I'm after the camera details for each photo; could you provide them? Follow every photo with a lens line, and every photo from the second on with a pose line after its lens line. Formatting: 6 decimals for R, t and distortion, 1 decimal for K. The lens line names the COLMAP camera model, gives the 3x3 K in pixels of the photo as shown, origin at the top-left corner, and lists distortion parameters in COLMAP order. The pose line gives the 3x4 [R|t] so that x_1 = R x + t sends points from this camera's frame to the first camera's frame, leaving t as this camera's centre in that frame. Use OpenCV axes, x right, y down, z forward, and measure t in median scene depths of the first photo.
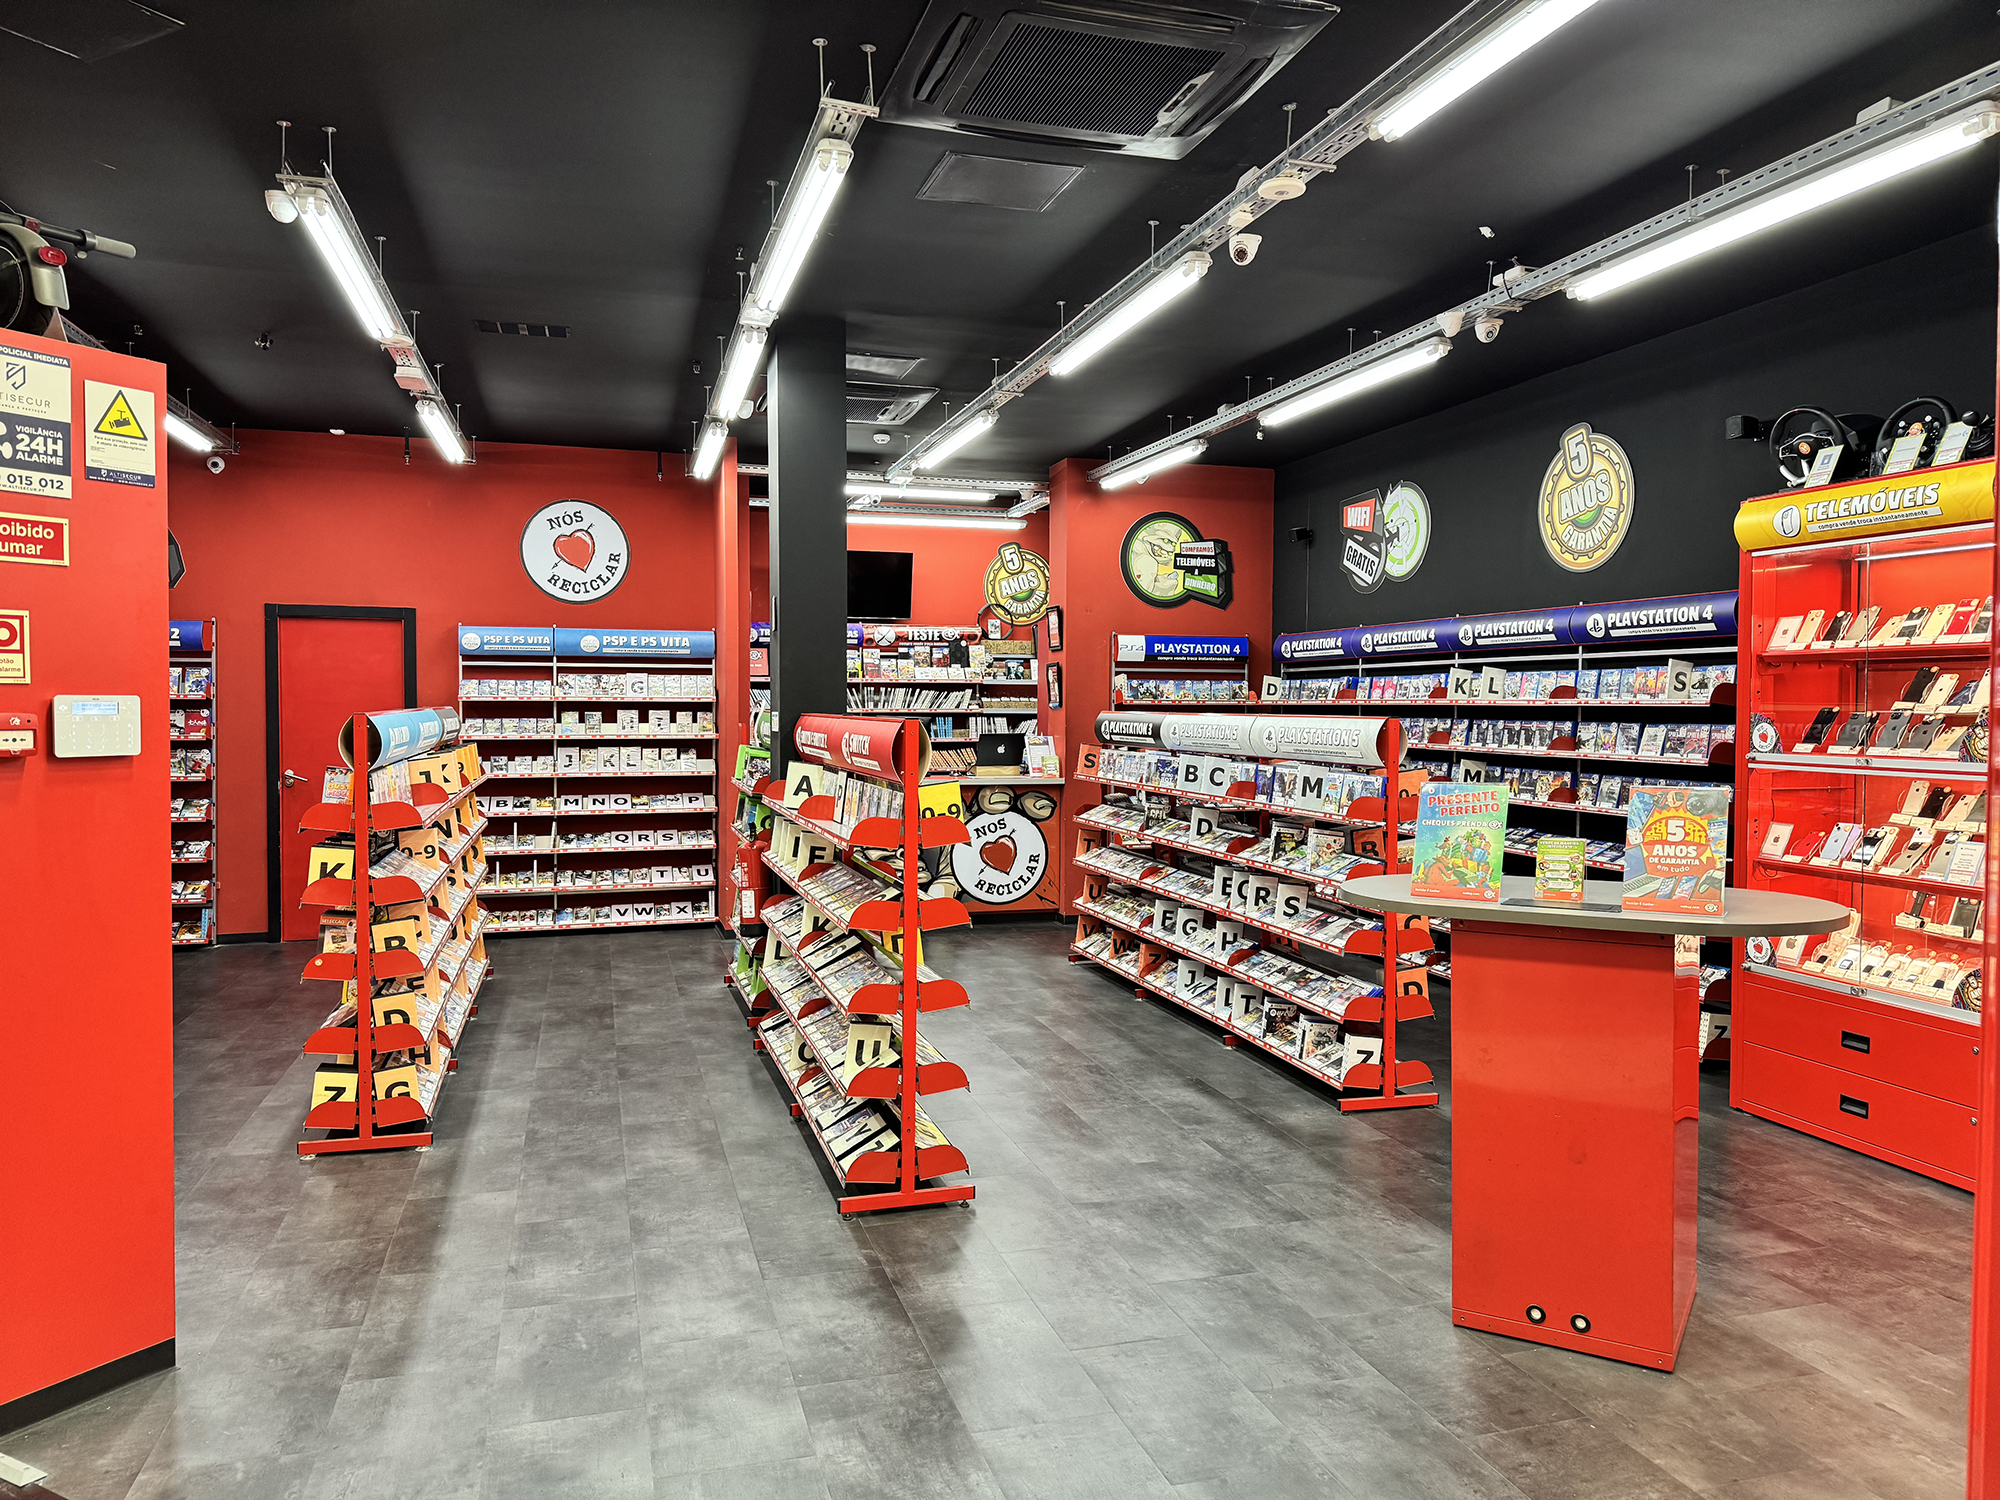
lens RADIAL K [[1391.0, 0, 1000.0], [0, 1391.0, 750.0], [0, 0, 1]] dist [0.163307, -0.267238]
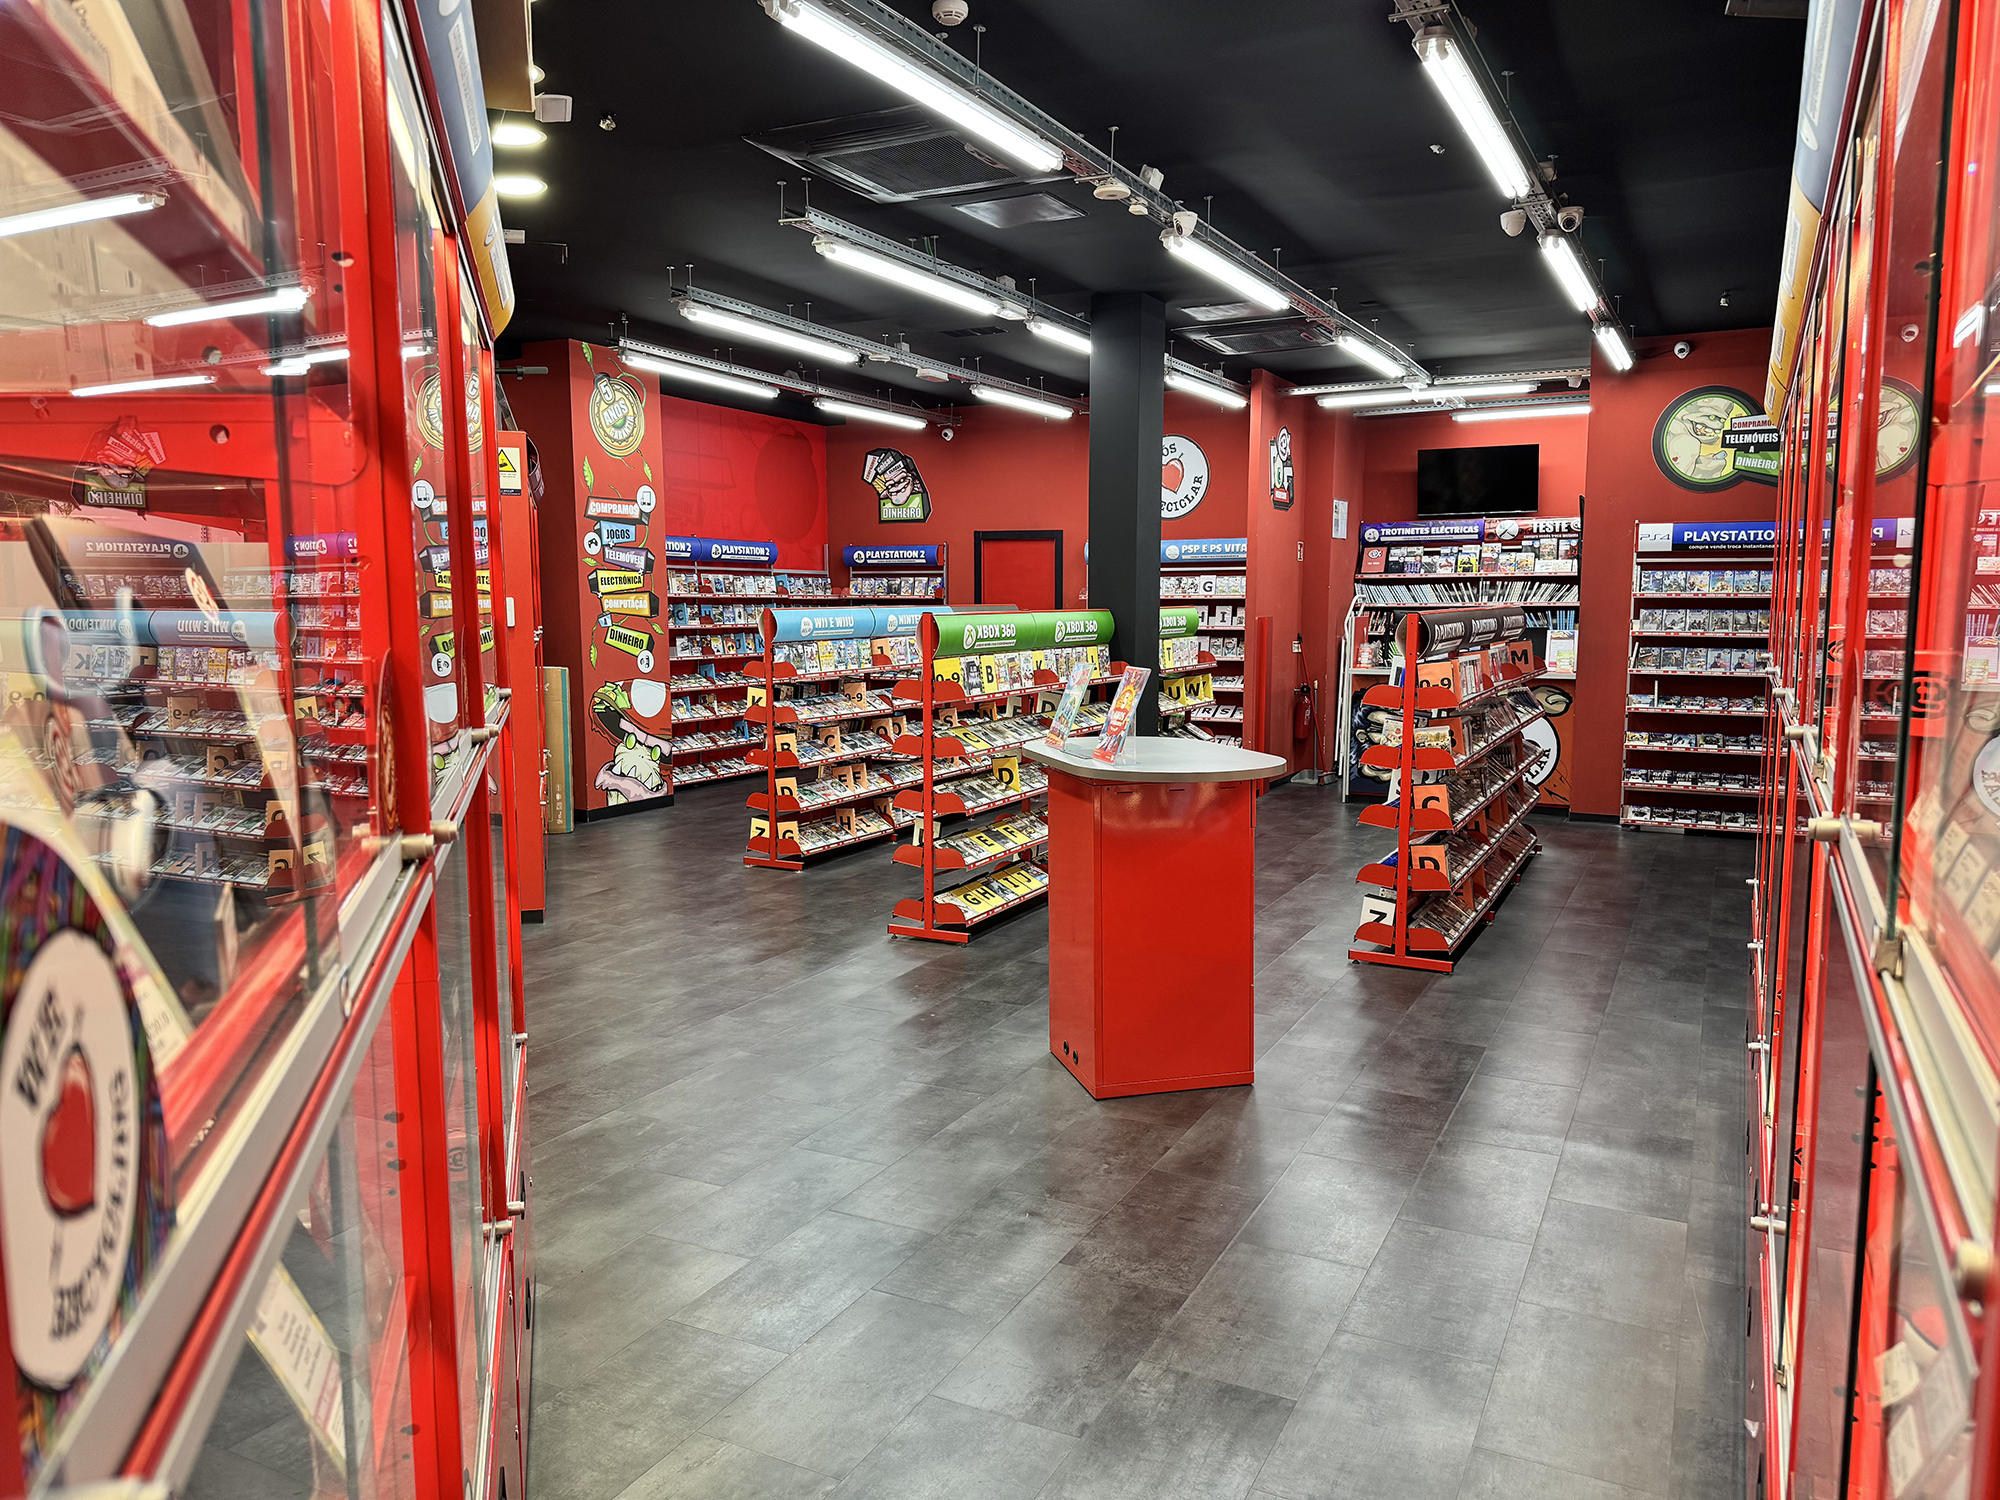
lens RADIAL K [[1391.0, 0, 1000.0], [0, 1391.0, 750.0], [0, 0, 1]] dist [0.163307, -0.267238]
pose [[0.723966, 0.072195, -0.686047, 0.441378], [-0.020211, 0.996301, 0.083516, -0.001357], [0.689540, -0.046597, 0.722747, -0.005718]]
